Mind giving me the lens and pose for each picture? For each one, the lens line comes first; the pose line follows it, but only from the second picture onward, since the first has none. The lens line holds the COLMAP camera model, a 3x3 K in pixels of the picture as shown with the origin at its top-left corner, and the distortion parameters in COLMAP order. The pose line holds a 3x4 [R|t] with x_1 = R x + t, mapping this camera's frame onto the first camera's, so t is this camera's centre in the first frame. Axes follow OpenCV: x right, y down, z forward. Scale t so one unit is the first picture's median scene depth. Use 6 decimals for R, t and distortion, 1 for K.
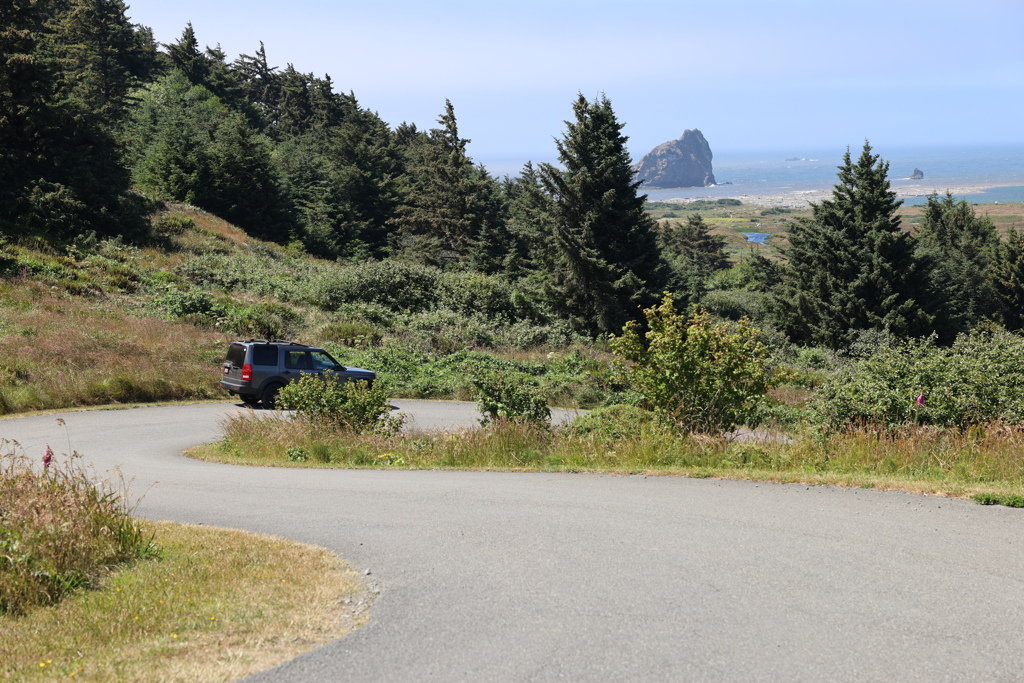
lens RADIAL K [[1914.7, 0, 512.0], [0, 1914.7, 341.5], [0, 0, 1]] dist [0.231445, 0.135251]
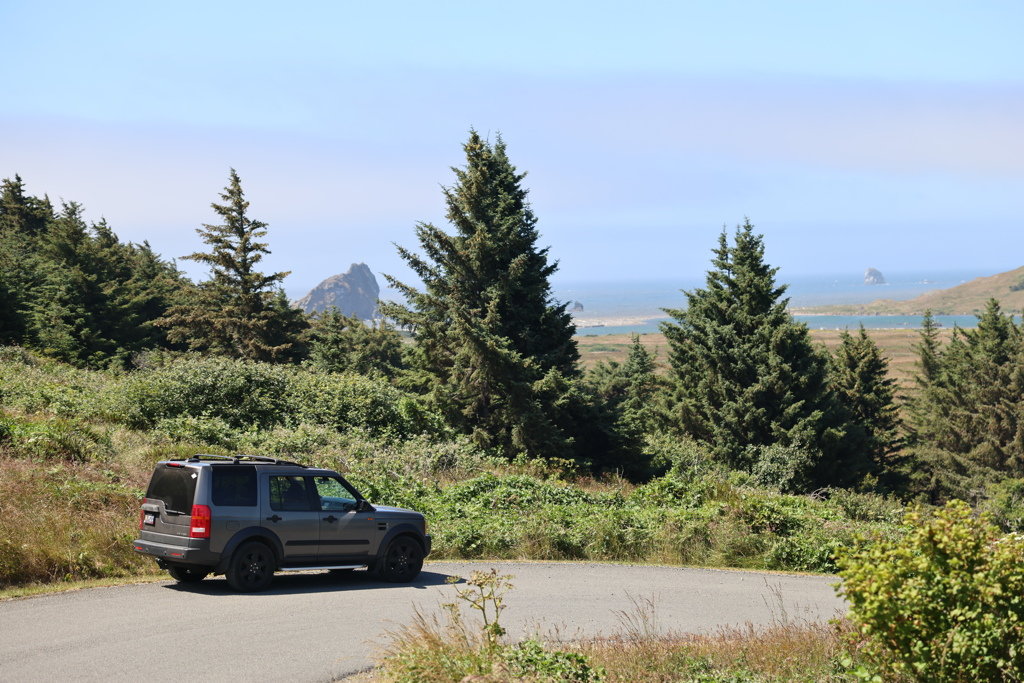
lens RADIAL K [[1914.7, 0, 512.0], [0, 1914.7, 341.5], [0, 0, 1]] dist [0.231445, 0.135251]
pose [[0.984163, -0.014491, 0.176674, -0.082155], [0.026962, 0.997294, -0.068392, 0.003384], [-0.175205, 0.072072, 0.981890, 0.275992]]
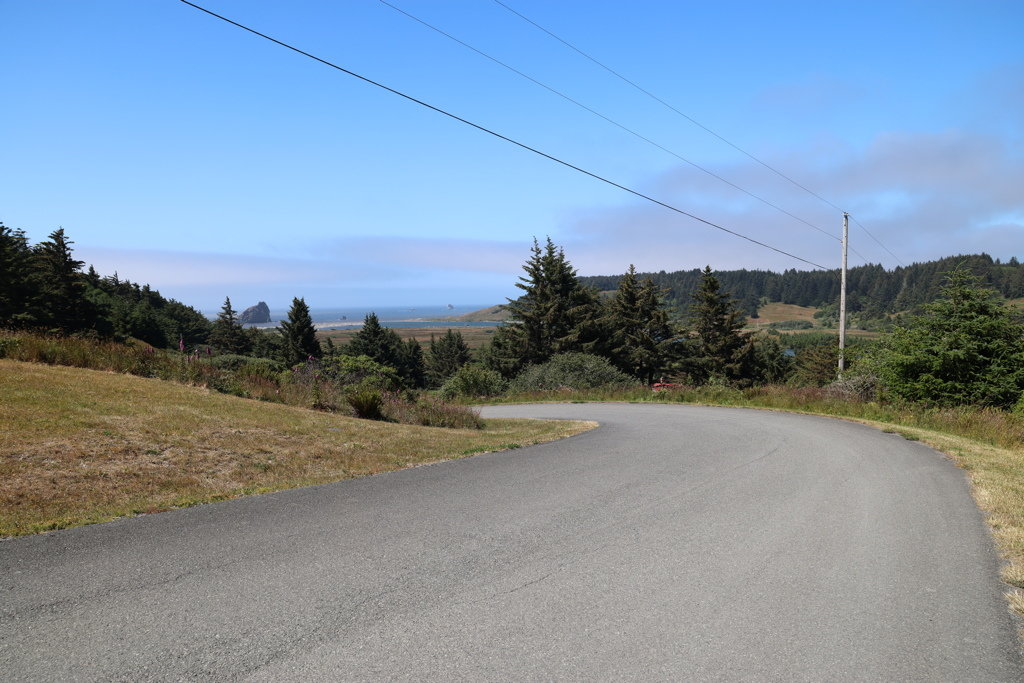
lens RADIAL K [[690.8, 0, 512.0], [0, 690.8, 341.5], [0, 0, 1]] dist [-0.112434, 0.081674]
pose [[0.900206, -0.022382, 0.434890, -0.123829], [0.044476, 0.998181, -0.040690, -0.001574], [-0.433188, 0.055971, 0.899564, -0.093634]]
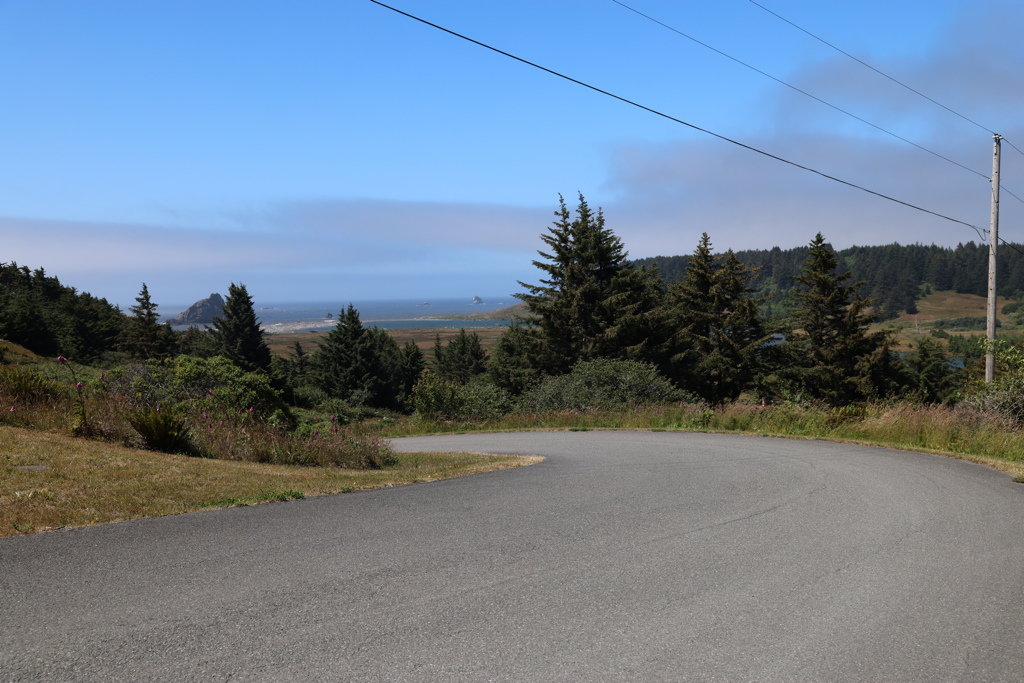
lens RADIAL K [[960.7, 0, 512.0], [0, 960.7, 341.5], [0, 0, 1]] dist [-0.001882, -0.002564]
pose [[0.922373, -0.021136, 0.385722, -0.089376], [0.043809, 0.997784, -0.050085, 0.001785], [-0.383809, 0.063095, 0.921254, -0.085028]]
